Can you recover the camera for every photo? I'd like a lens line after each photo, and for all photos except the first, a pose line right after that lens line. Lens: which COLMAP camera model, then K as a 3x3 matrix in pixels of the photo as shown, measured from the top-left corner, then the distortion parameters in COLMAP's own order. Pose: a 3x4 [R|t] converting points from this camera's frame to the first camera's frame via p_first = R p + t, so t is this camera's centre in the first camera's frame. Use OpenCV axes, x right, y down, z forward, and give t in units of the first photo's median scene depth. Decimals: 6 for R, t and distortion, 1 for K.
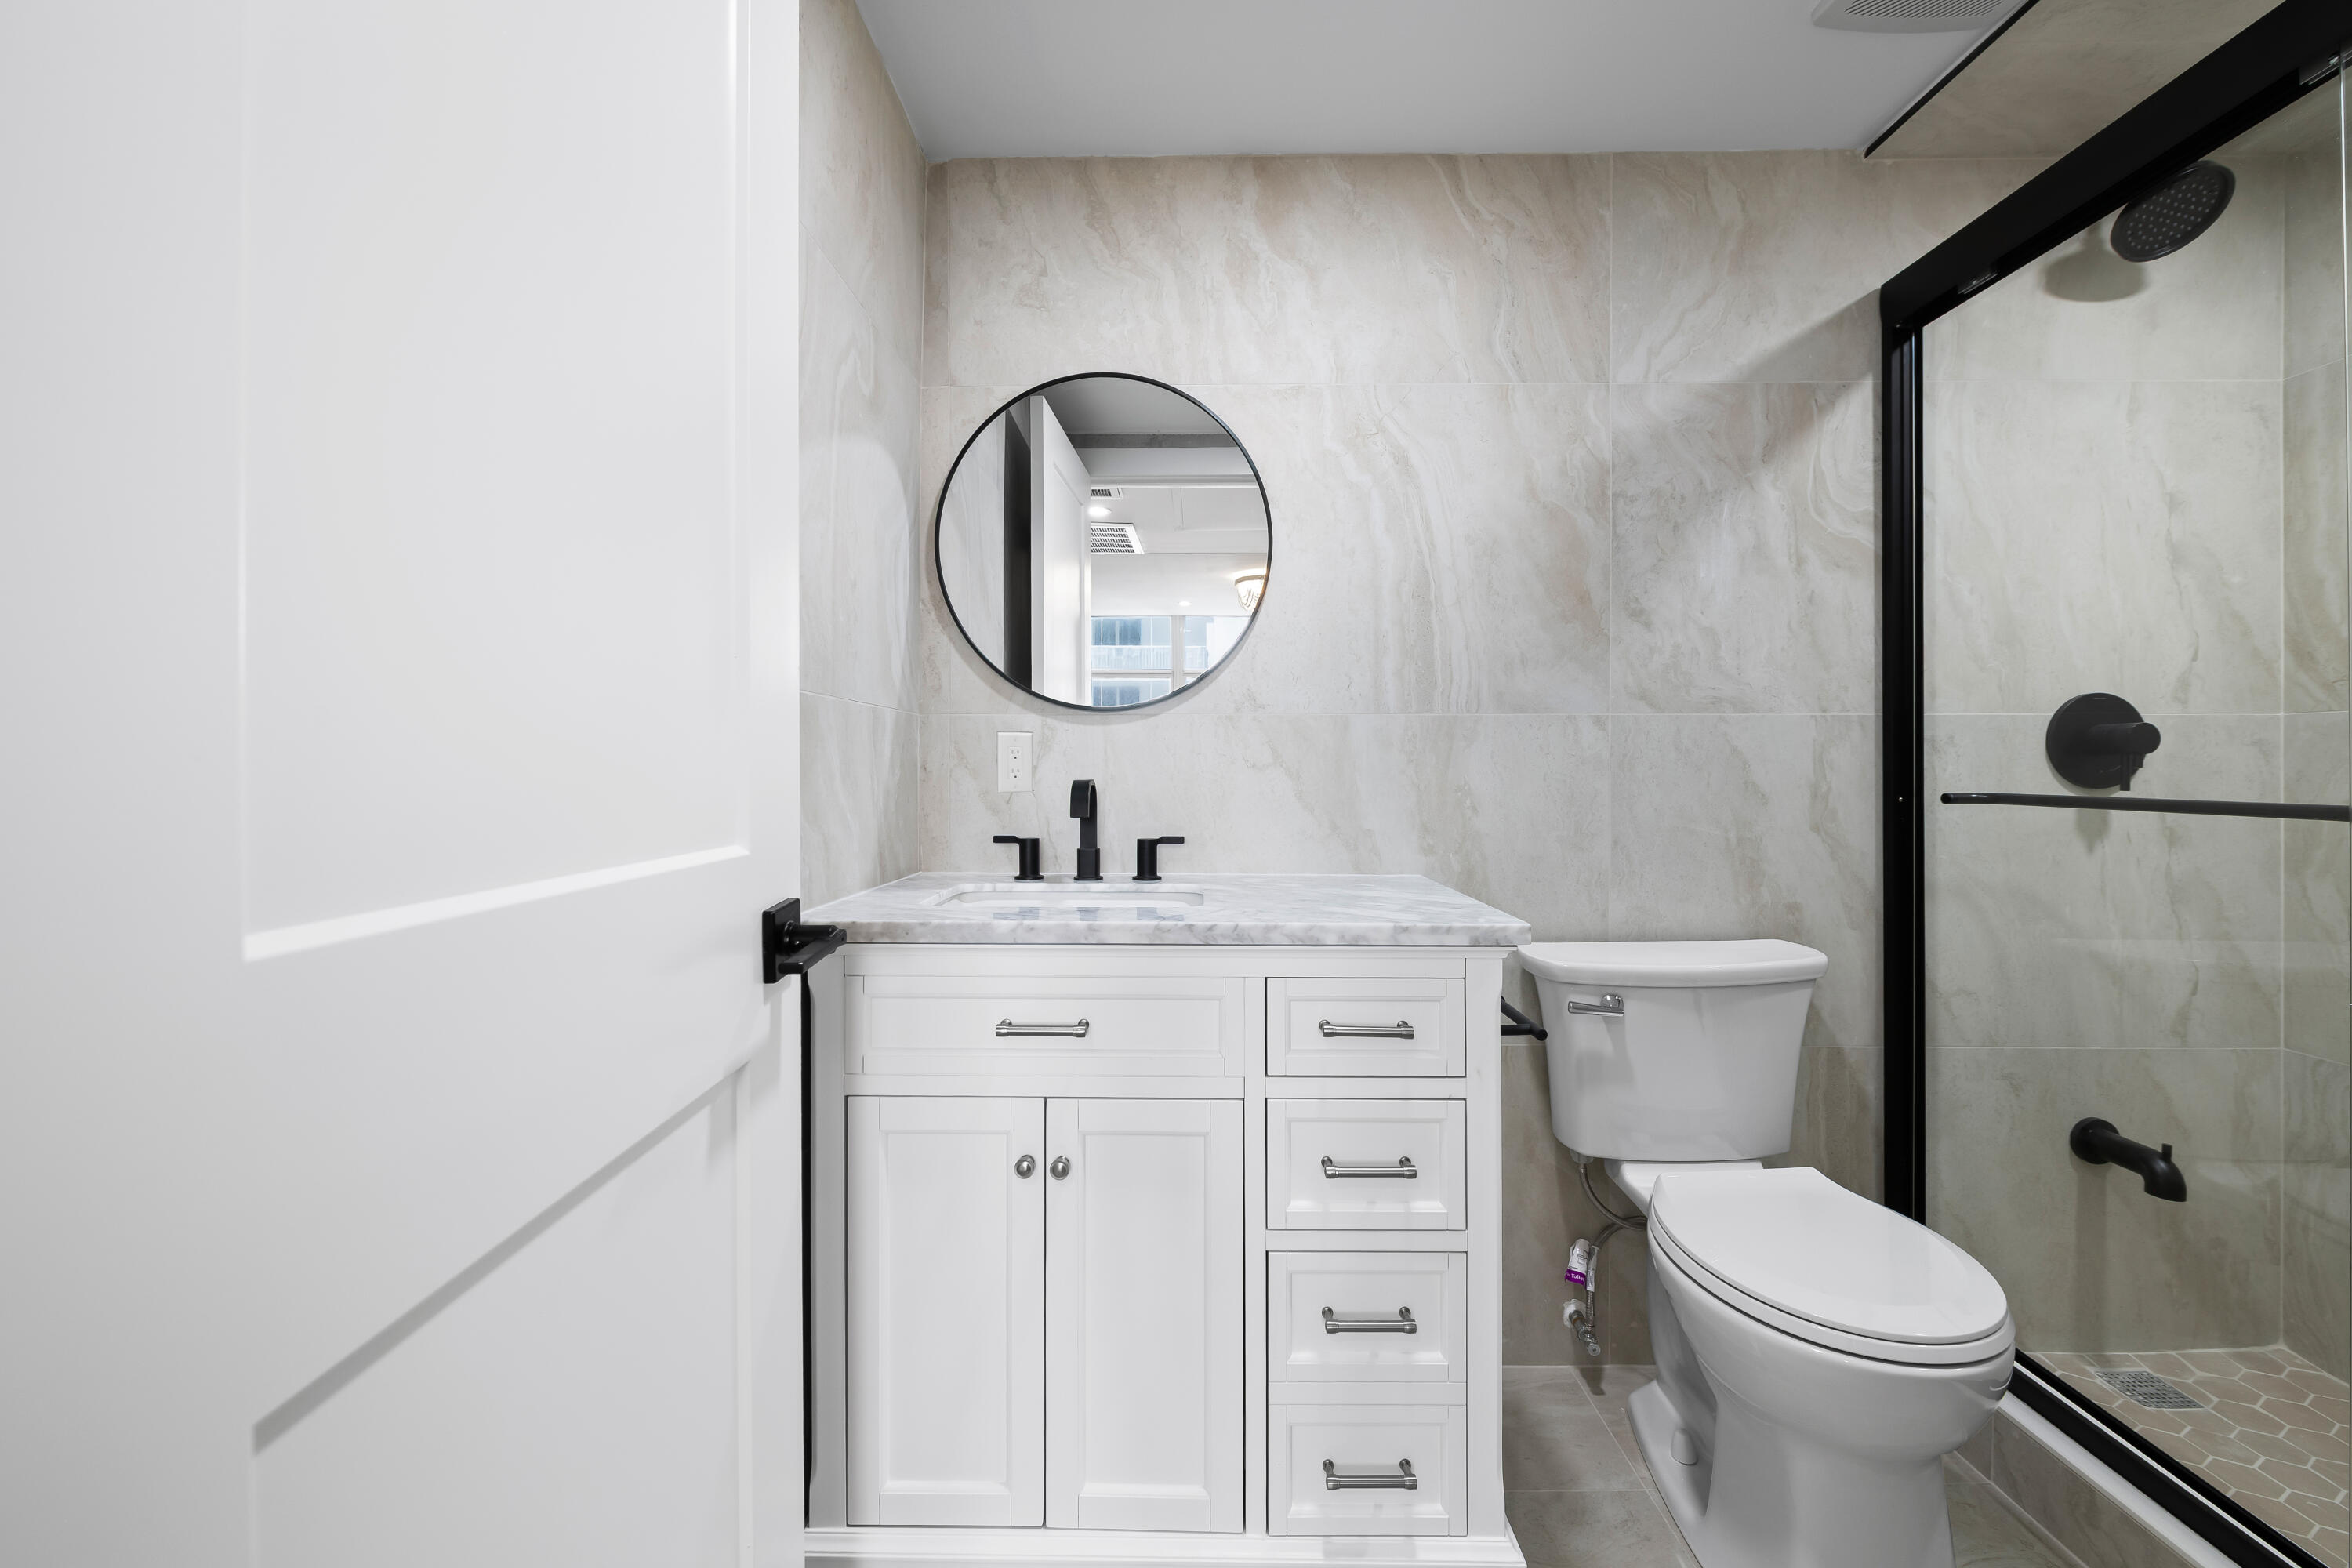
lens RADIAL K [[941.1, 0, 1180.9], [0, 941.1, 777.3], [0, 0, 1]] dist [-0.000200, -0.004026]
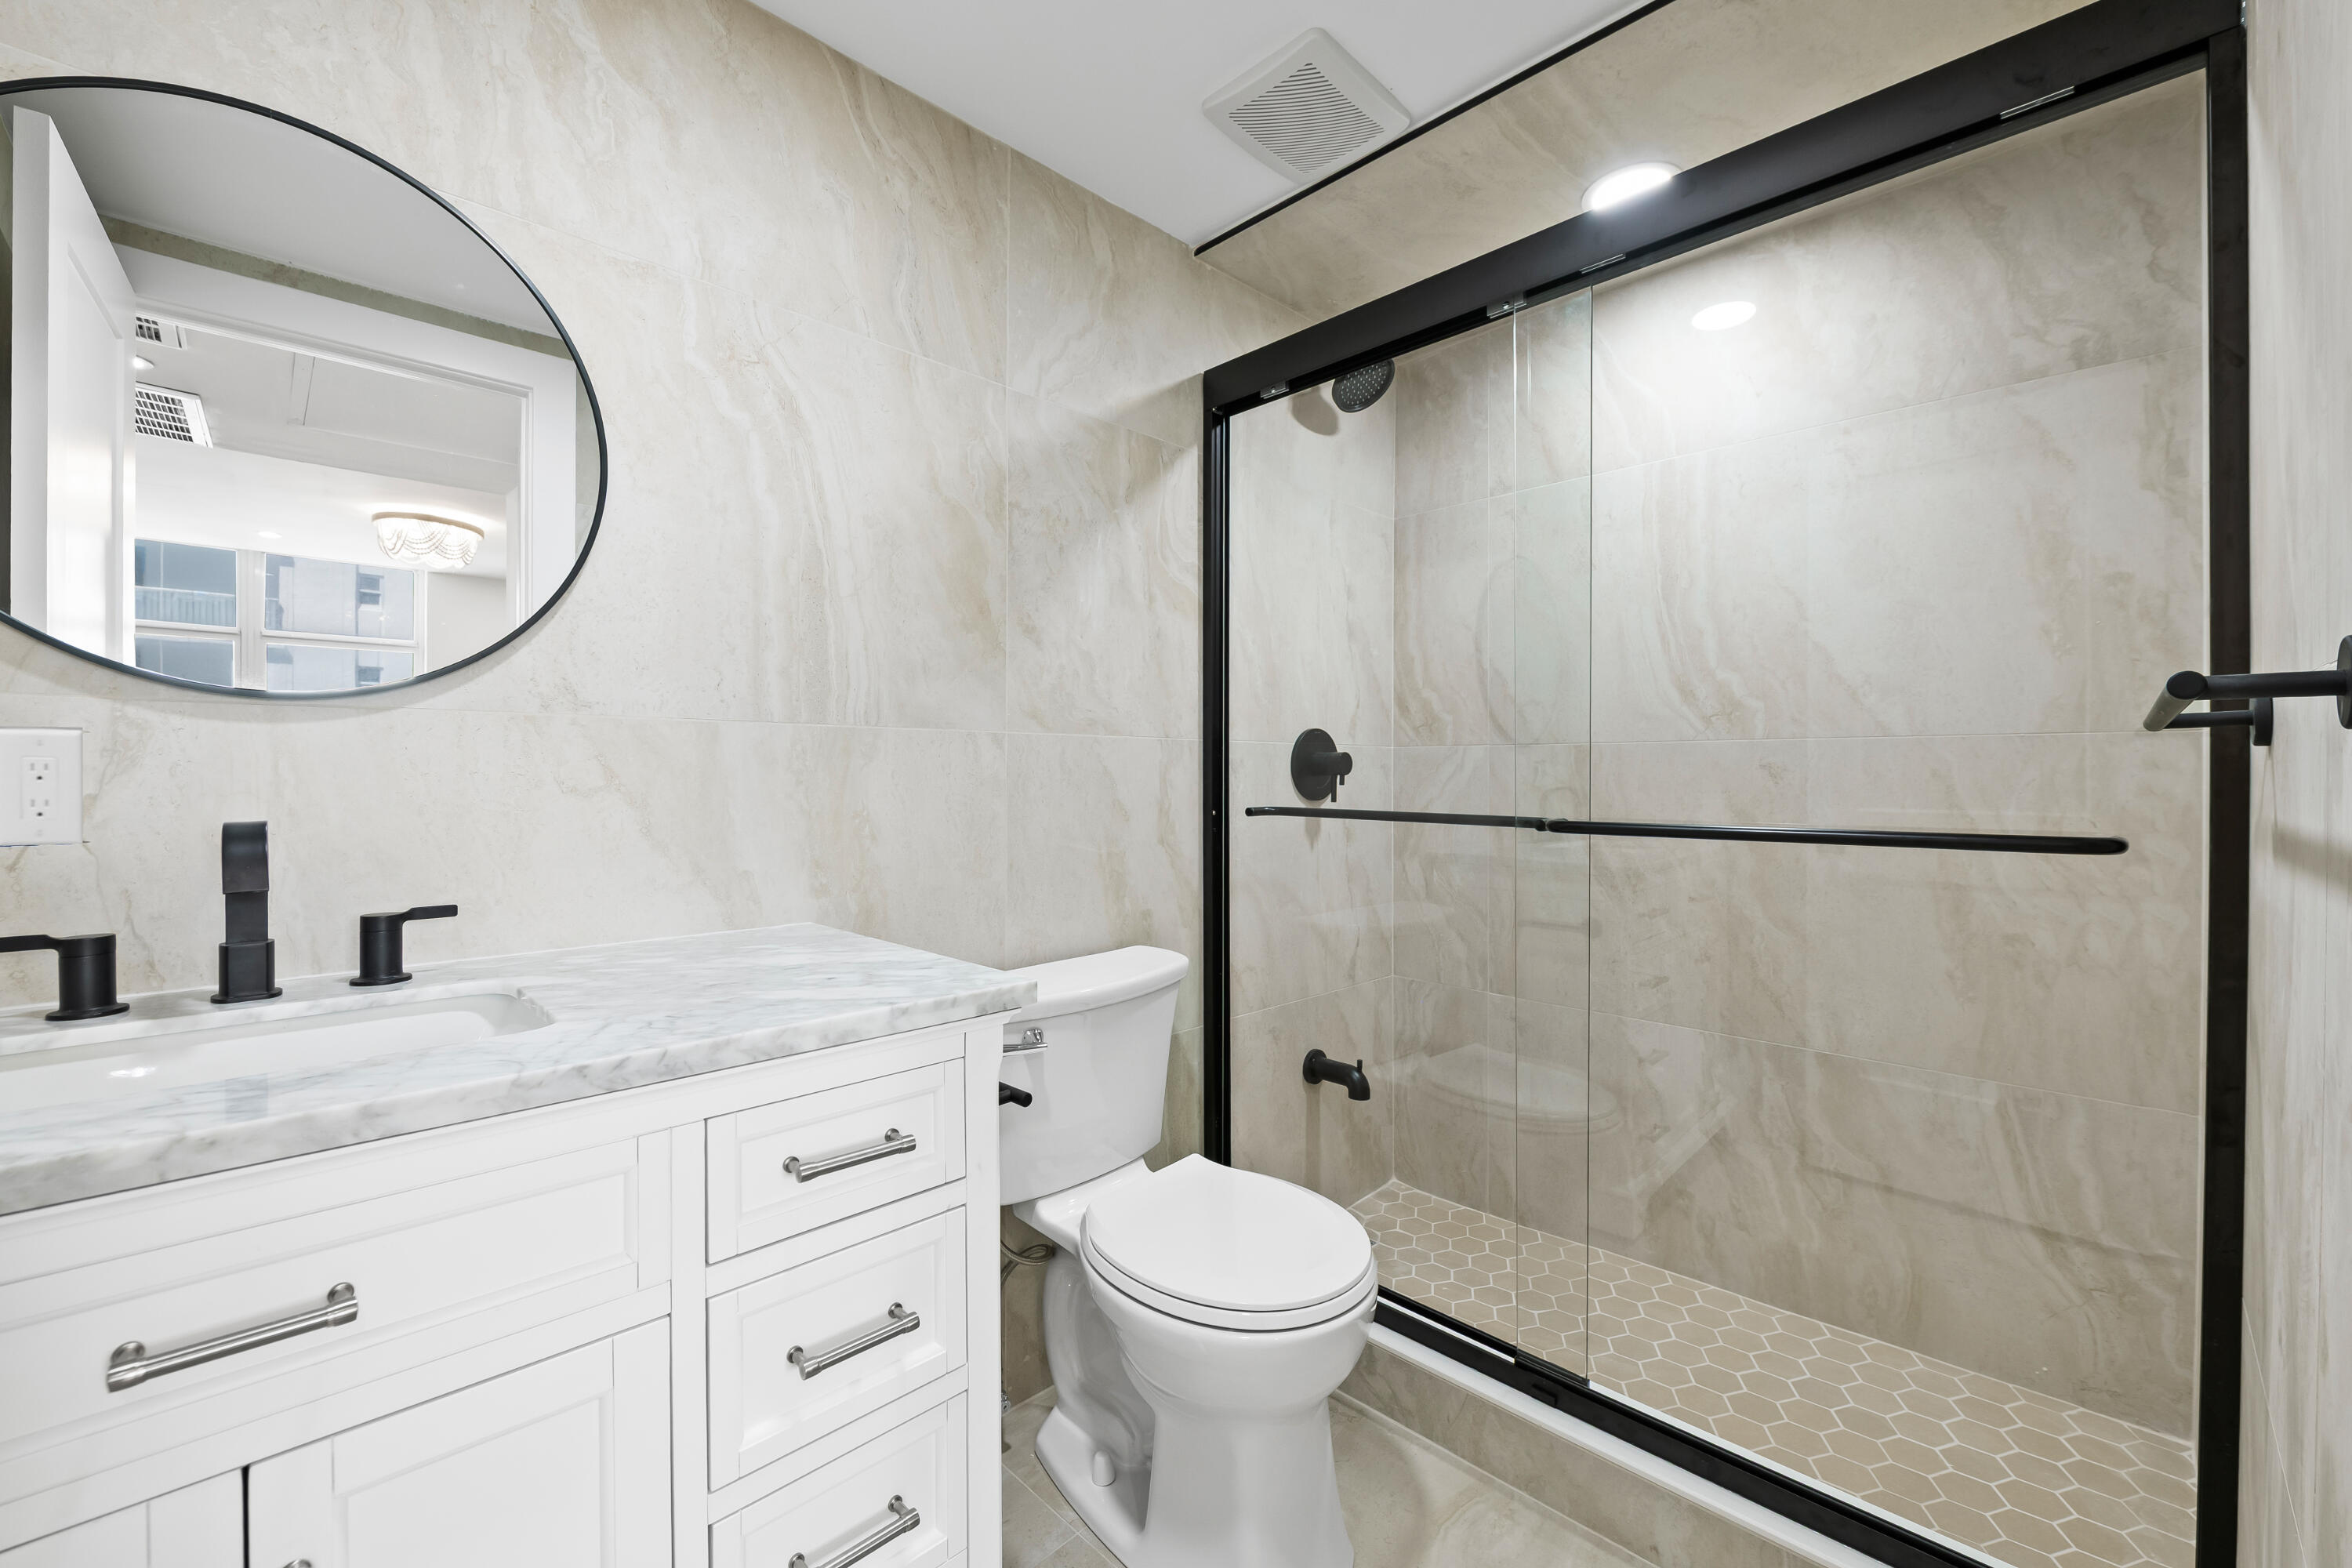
lens RADIAL K [[941.1, 0, 1180.9], [0, 941.1, 777.3], [0, 0, 1]] dist [-0.000200, -0.004026]
pose [[0.696564, -0.001748, 0.717493, -0.109309], [0.003349, 0.999994, -0.000816, -0.020072], [-0.717487, 0.002971, 0.696565, 0.207578]]
